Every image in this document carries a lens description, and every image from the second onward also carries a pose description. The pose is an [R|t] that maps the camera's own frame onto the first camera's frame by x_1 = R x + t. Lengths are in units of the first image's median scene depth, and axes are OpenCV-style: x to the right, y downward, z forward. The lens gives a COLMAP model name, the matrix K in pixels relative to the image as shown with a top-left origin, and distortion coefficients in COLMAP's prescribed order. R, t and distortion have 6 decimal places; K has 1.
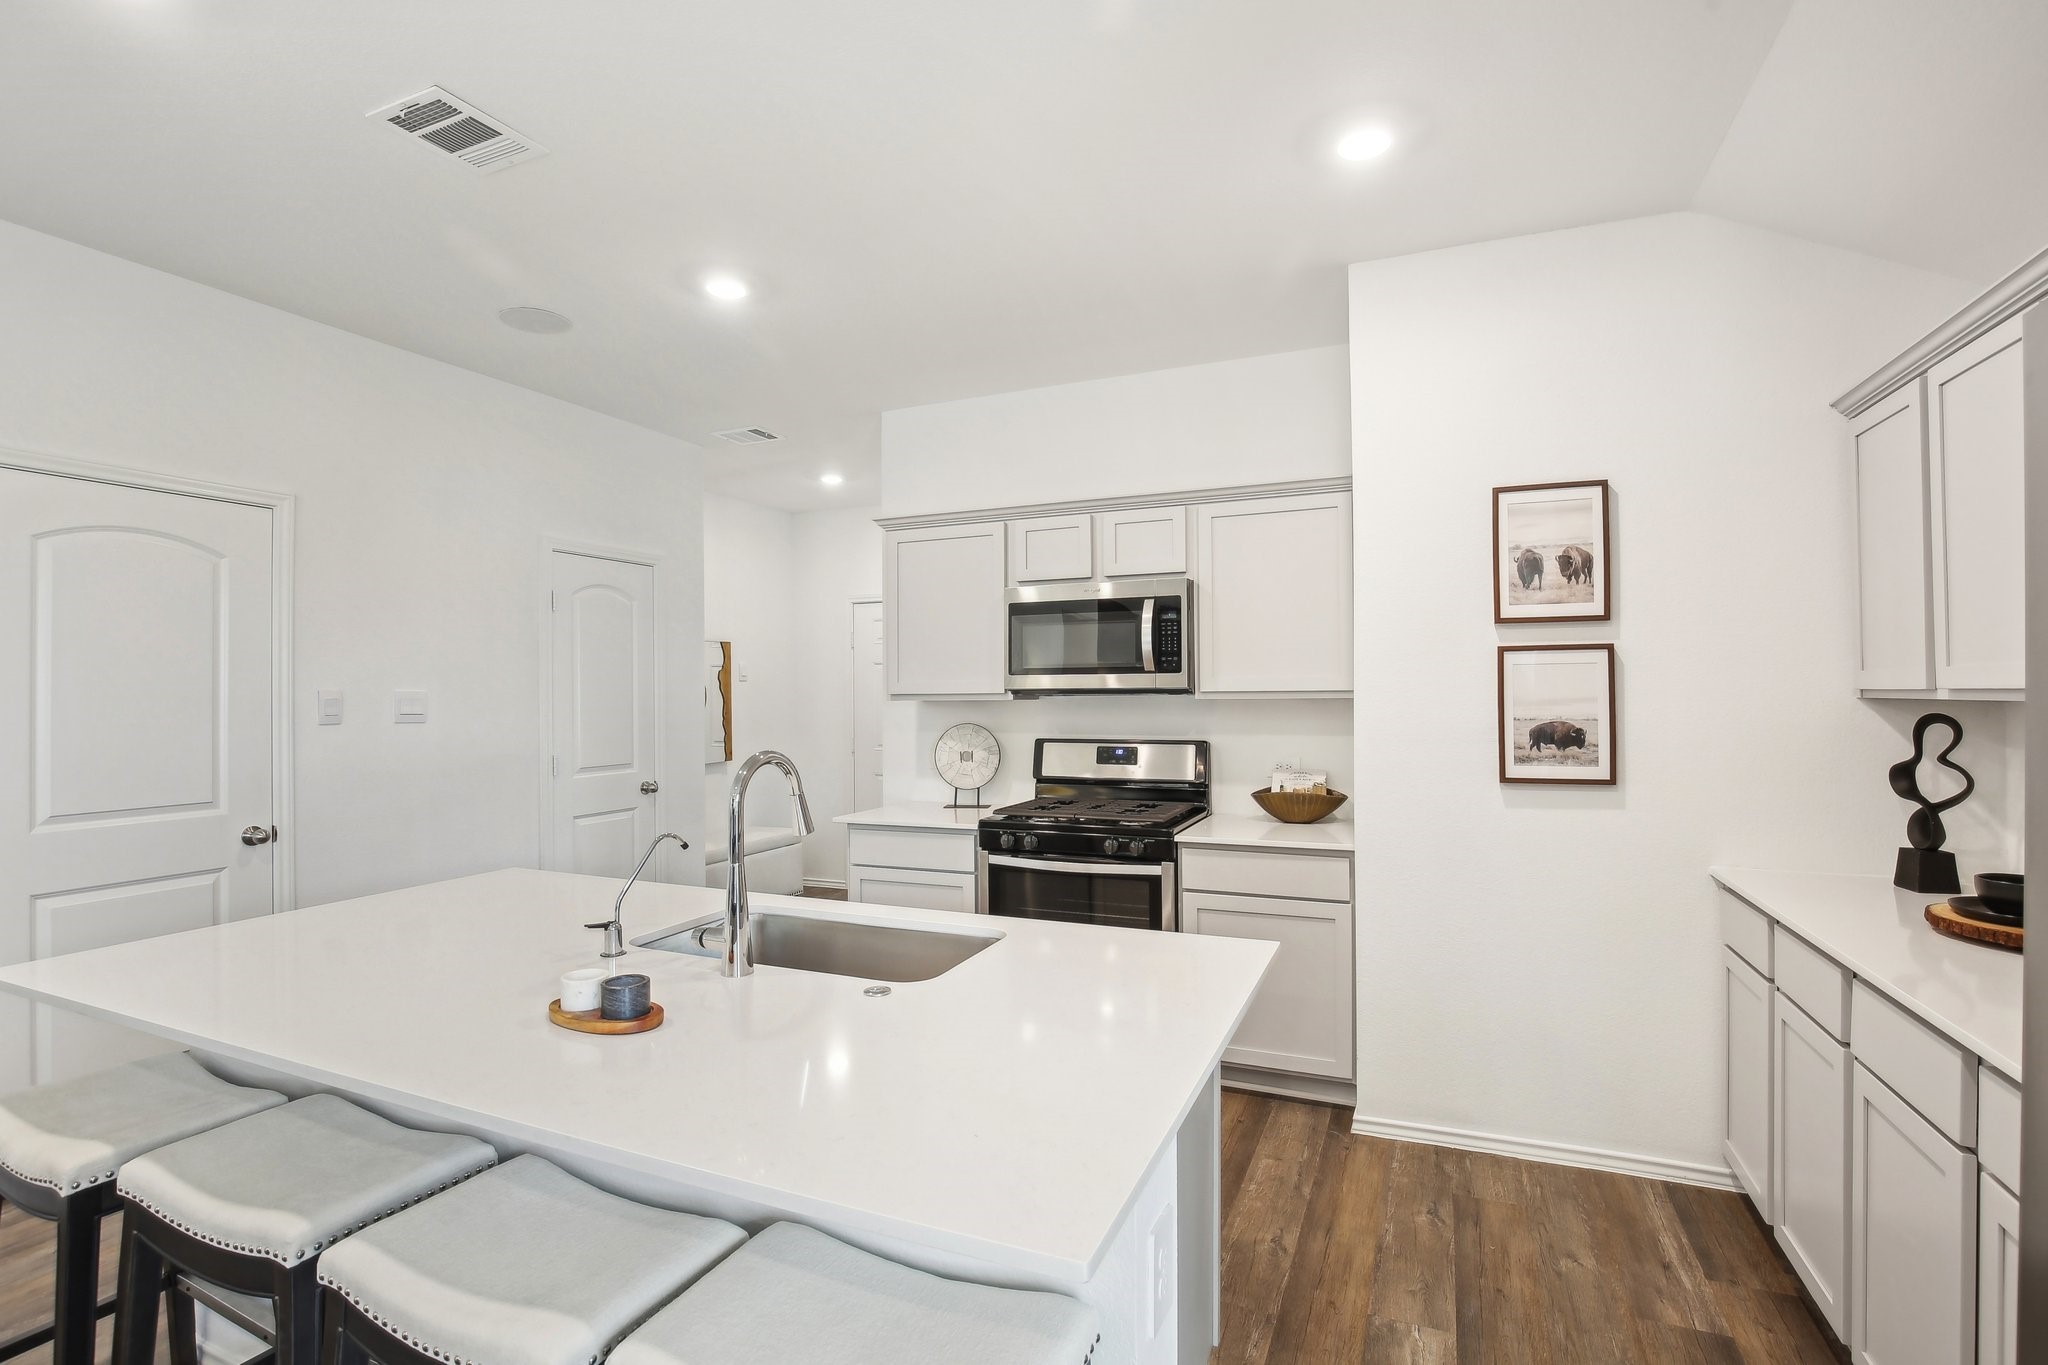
lens RADIAL K [[926.8, 0, 1024.0], [0, 926.8, 682.5], [0, 0, 1]] dist [-0.025678, 0.000023]
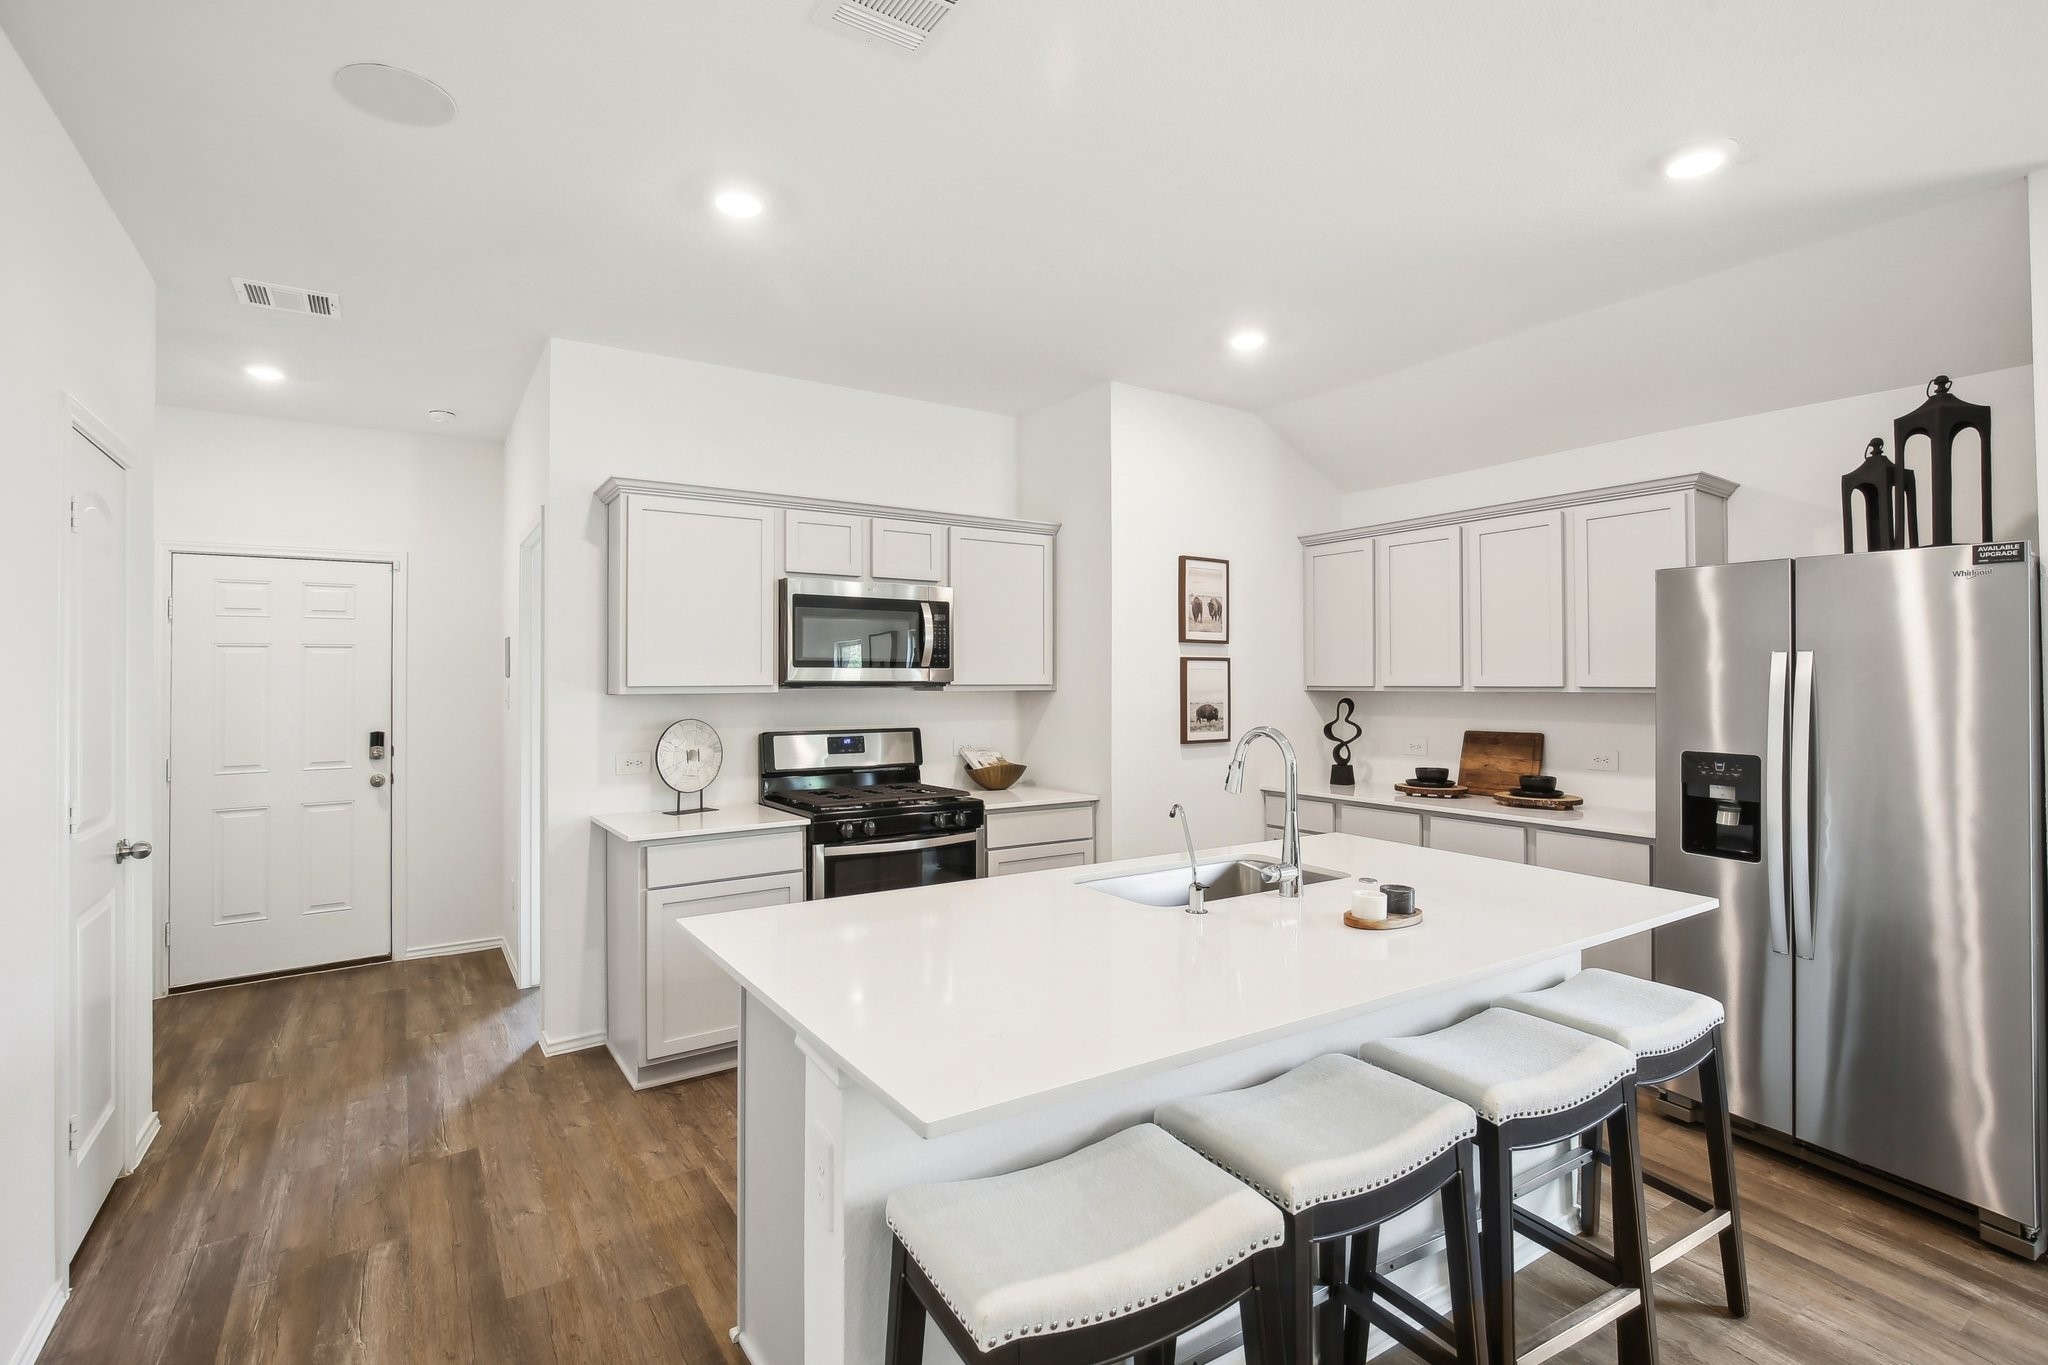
lens RADIAL K [[935.7, 0, 1024.0], [0, 935.7, 682.5], [0, 0, 1]] dist [0.002632, 0.000148]
pose [[0.563586, 0.006977, 0.826028, -0.807687], [-0.012181, 0.999926, -0.000135, 0.006114], [-0.825968, -0.009986, 0.563629, 0.277838]]
